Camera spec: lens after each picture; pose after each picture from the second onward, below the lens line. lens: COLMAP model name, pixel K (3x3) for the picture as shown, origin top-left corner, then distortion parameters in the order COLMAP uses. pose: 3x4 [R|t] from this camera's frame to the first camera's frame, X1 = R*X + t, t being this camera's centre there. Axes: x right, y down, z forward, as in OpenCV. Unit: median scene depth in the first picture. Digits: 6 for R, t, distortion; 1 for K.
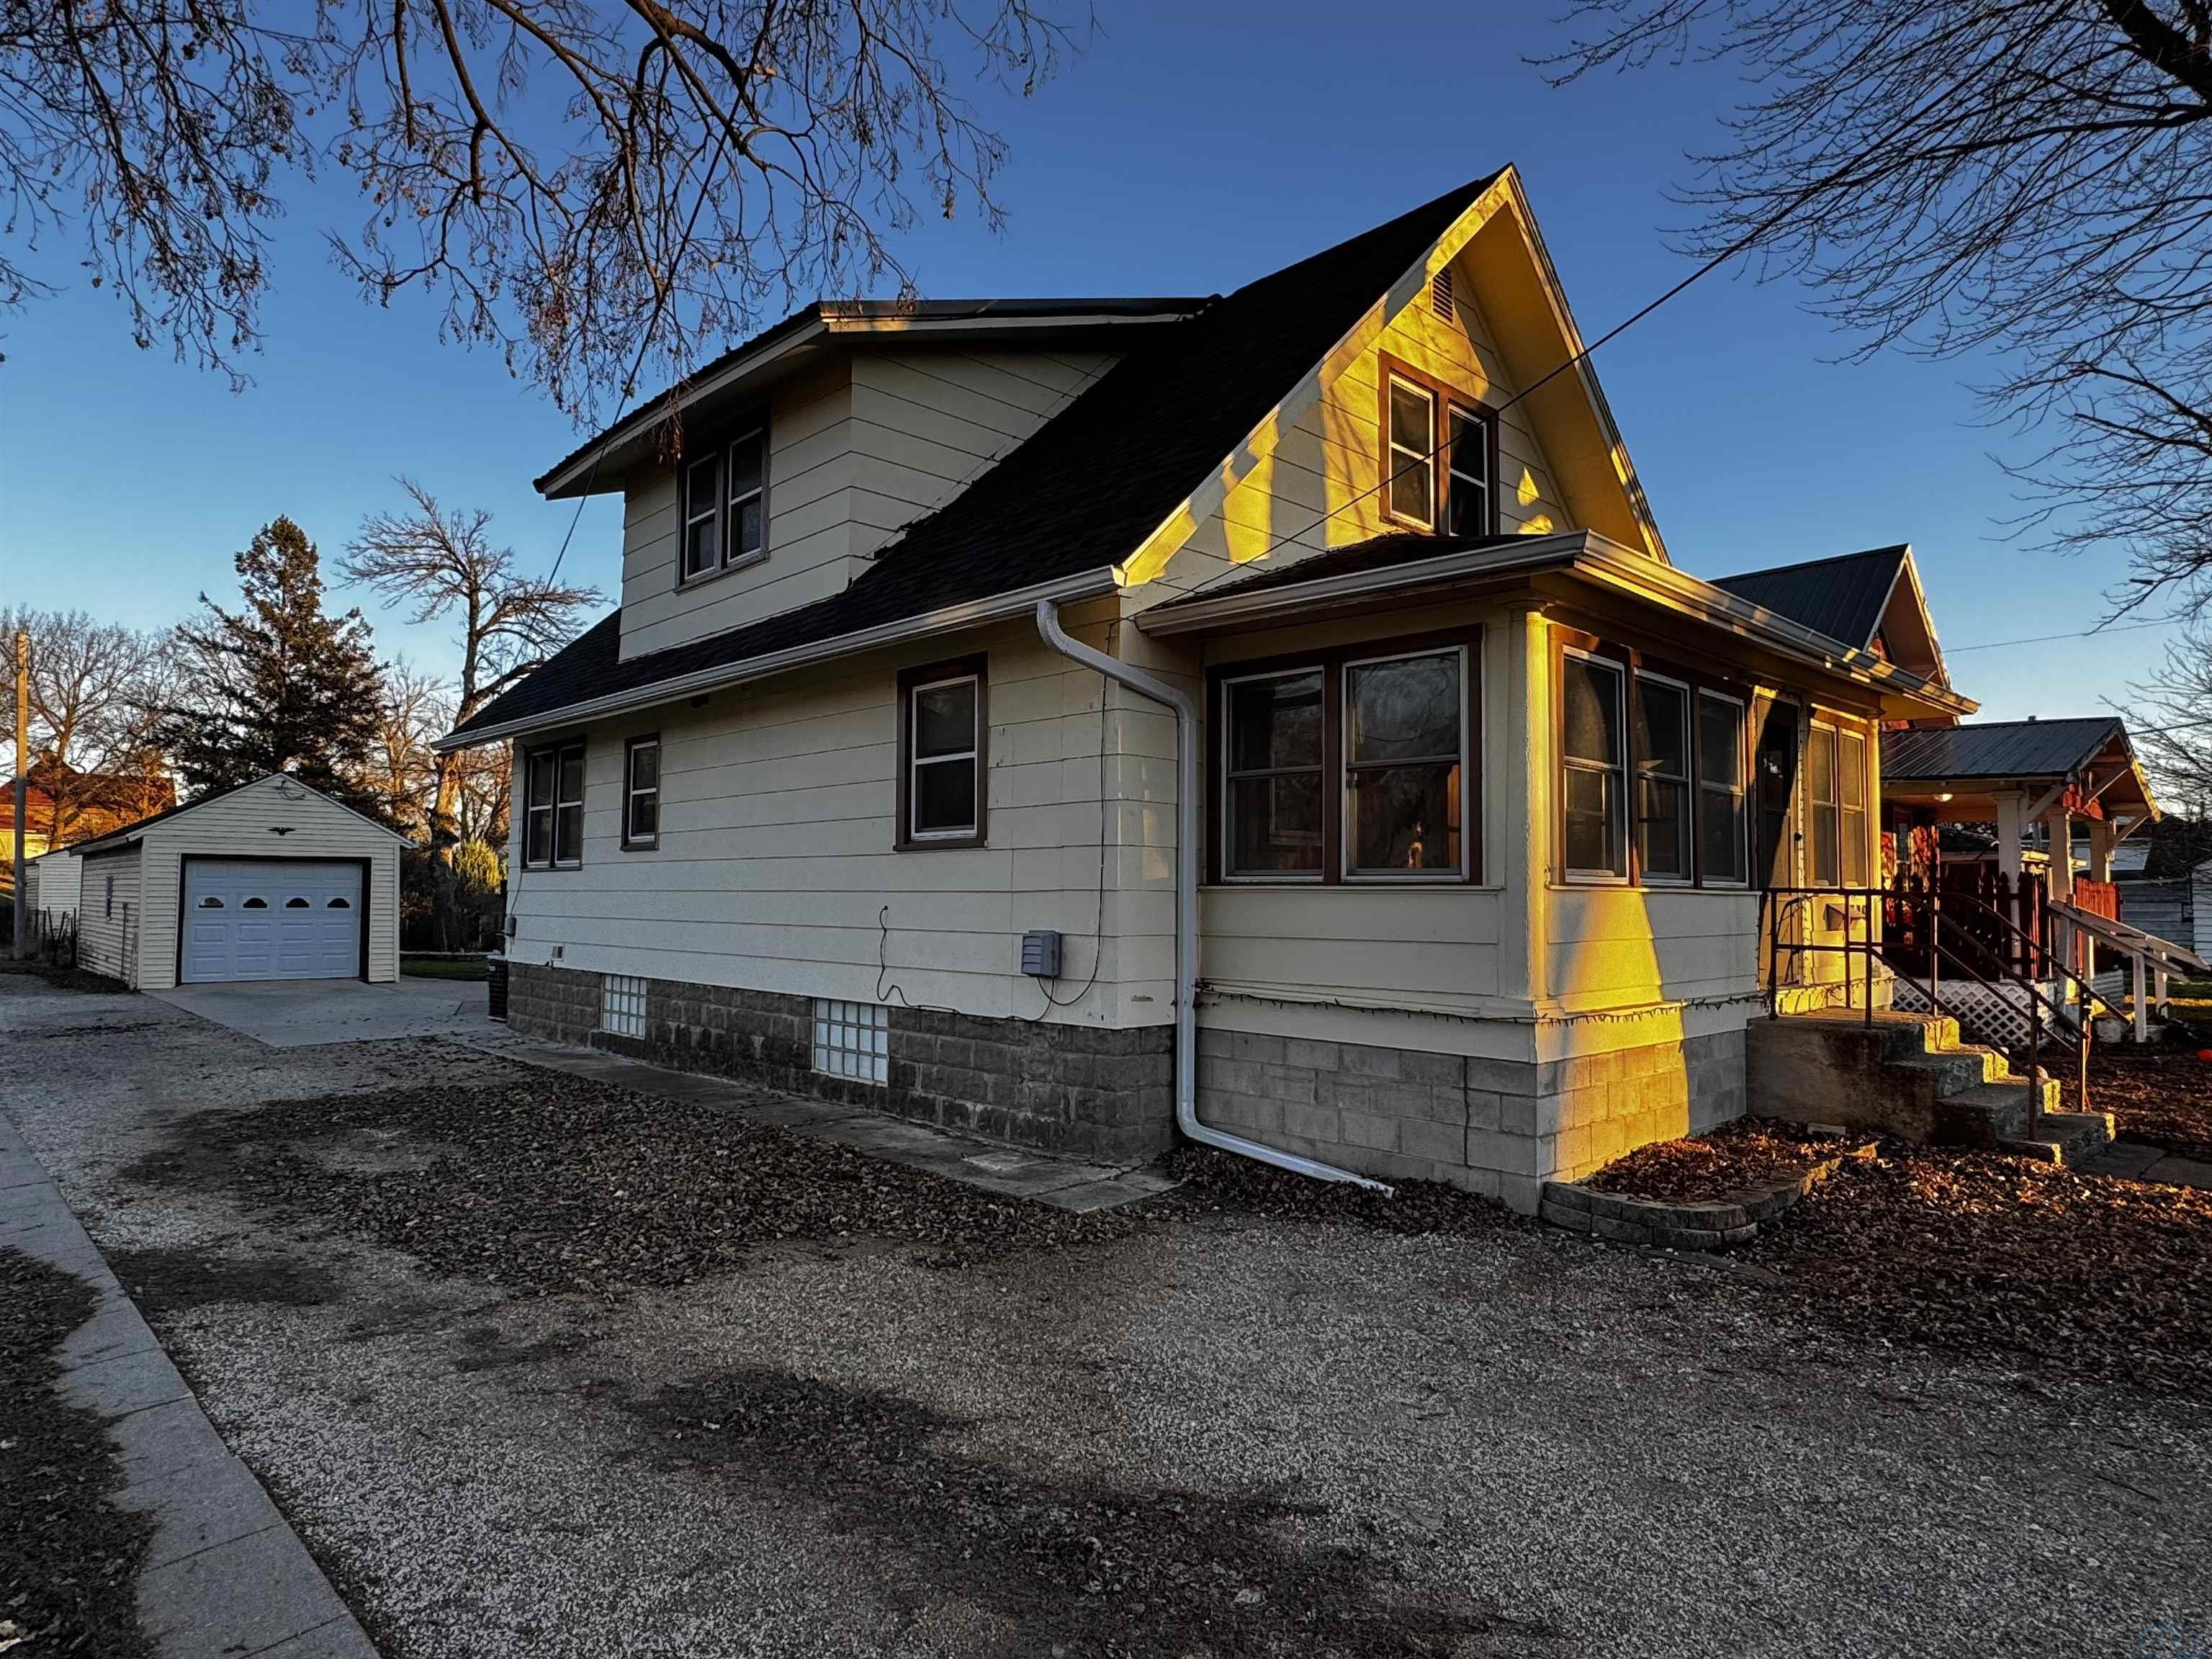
lens RADIAL K [[1292.9, 0, 1106.0], [0, 1292.9, 829.5], [0, 0, 1]] dist [-0.003135, -0.001253]
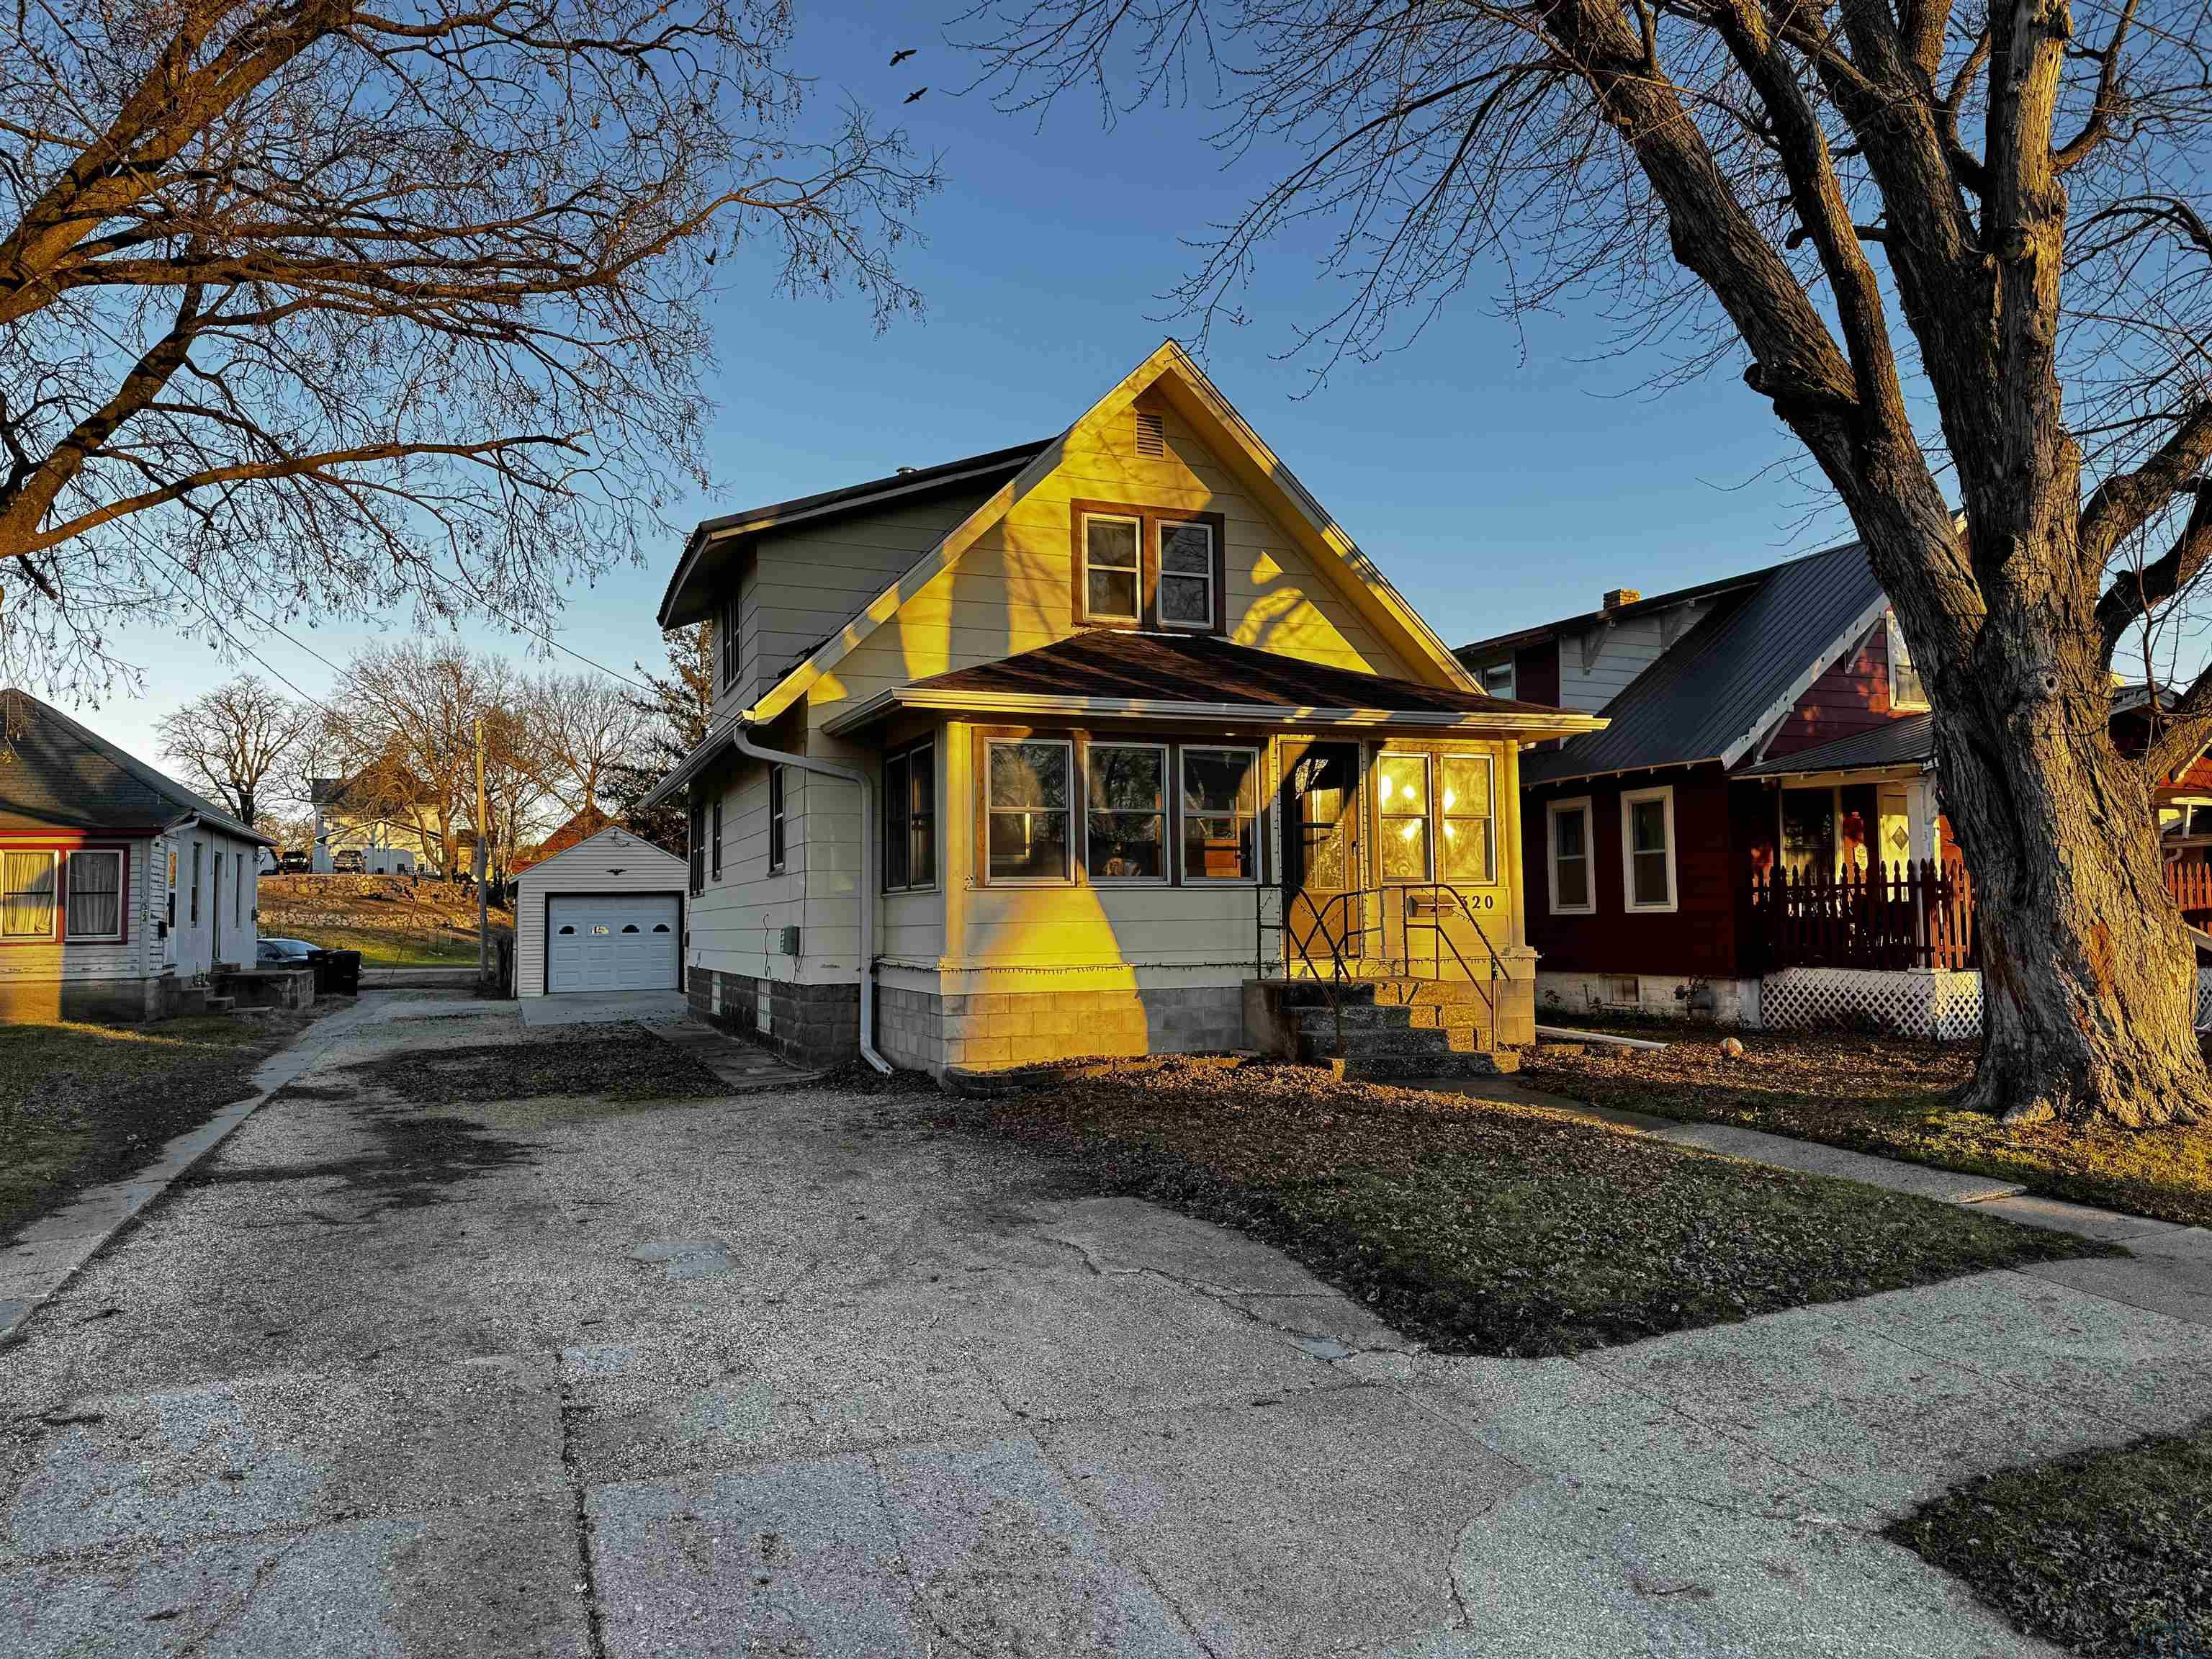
lens RADIAL K [[1536.2, 0, 1106.0], [0, 1536.2, 829.5], [0, 0, 1]] dist [0.081053, 0.000194]
pose [[0.925710, -0.043222, -0.375757, 0.802367], [0.040742, 0.999064, -0.014547, 0.003114], [0.376034, -0.001843, 0.926604, -0.474449]]
